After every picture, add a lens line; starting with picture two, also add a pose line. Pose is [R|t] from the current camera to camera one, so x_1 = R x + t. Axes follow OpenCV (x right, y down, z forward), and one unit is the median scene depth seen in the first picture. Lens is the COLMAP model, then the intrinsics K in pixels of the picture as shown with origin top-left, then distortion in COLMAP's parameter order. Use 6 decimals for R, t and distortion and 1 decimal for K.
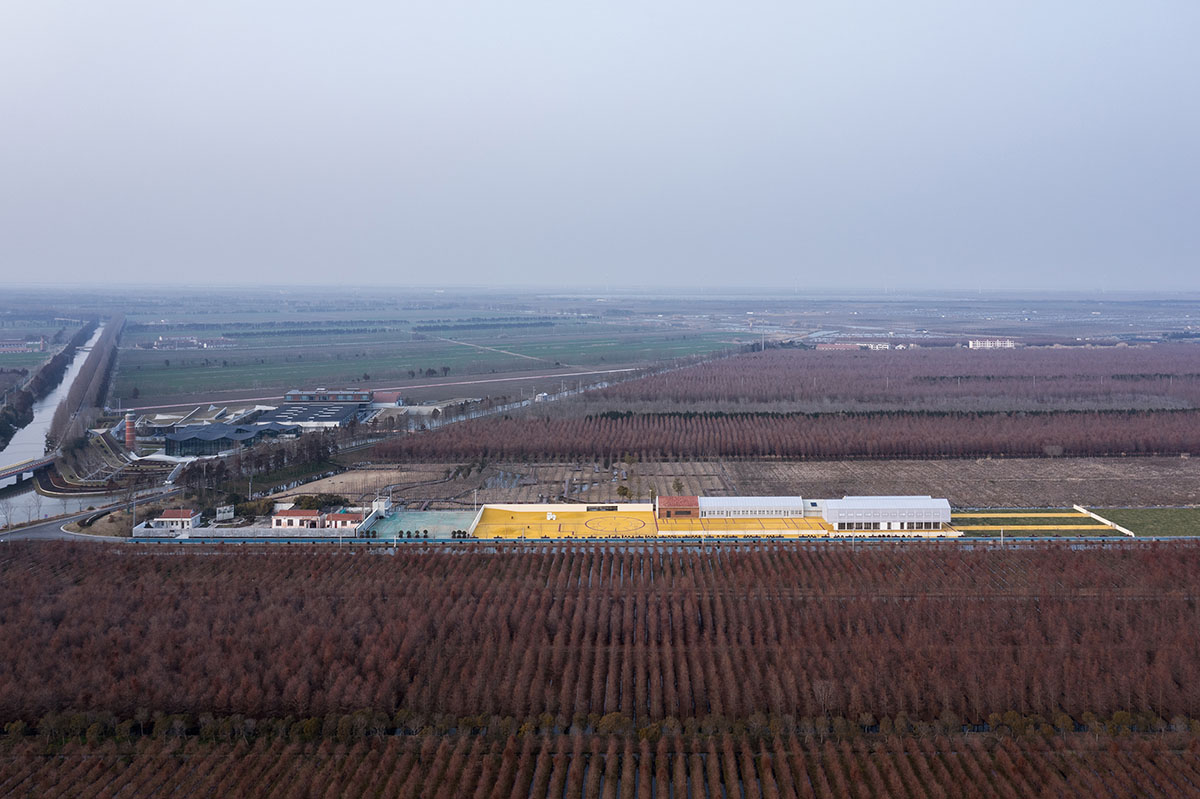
lens RADIAL K [[964.9, 0, 600.0], [0, 964.9, 399.5], [0, 0, 1]] dist [-0.010127, -0.005029]
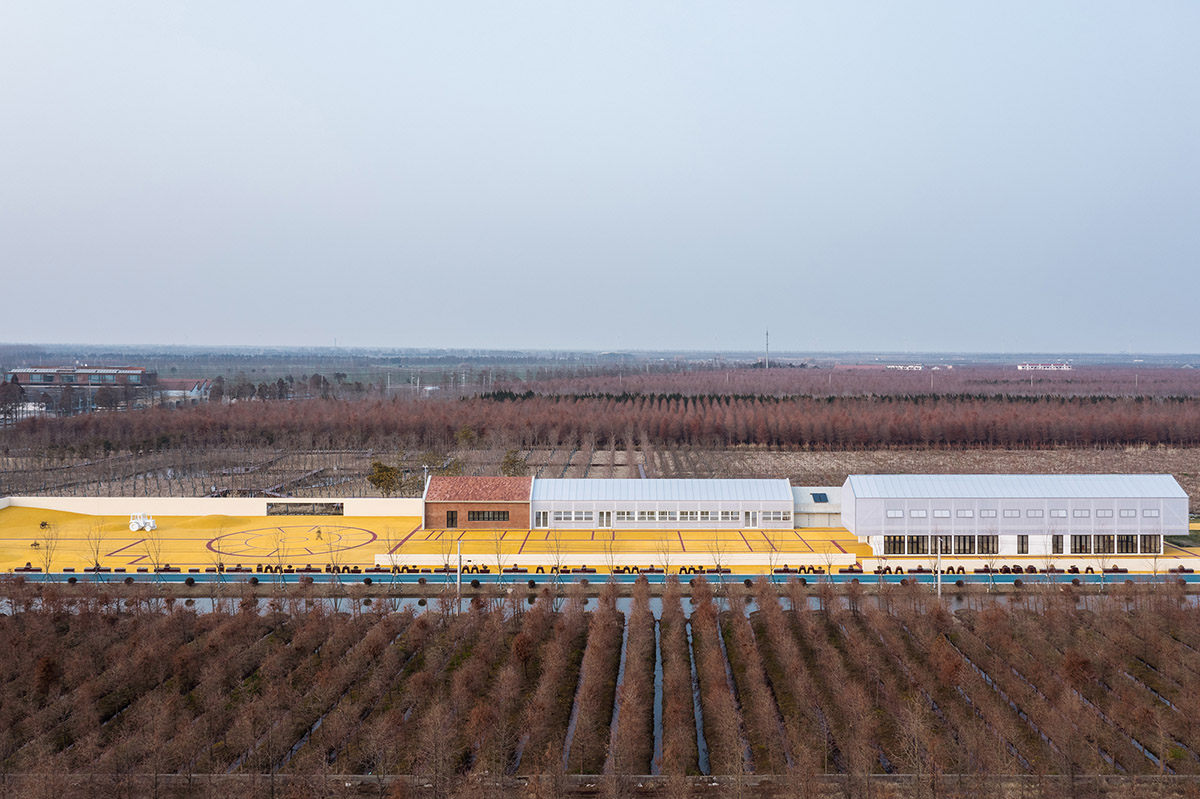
lens RADIAL K [[964.9, 0, 600.0], [0, 964.9, 399.5], [0, 0, 1]] dist [-0.010127, -0.005029]
pose [[0.999810, -0.002643, -0.019290, 0.144897], [0.001292, 0.997567, -0.069703, 0.100971], [0.019427, 0.069665, 0.997381, 0.623570]]
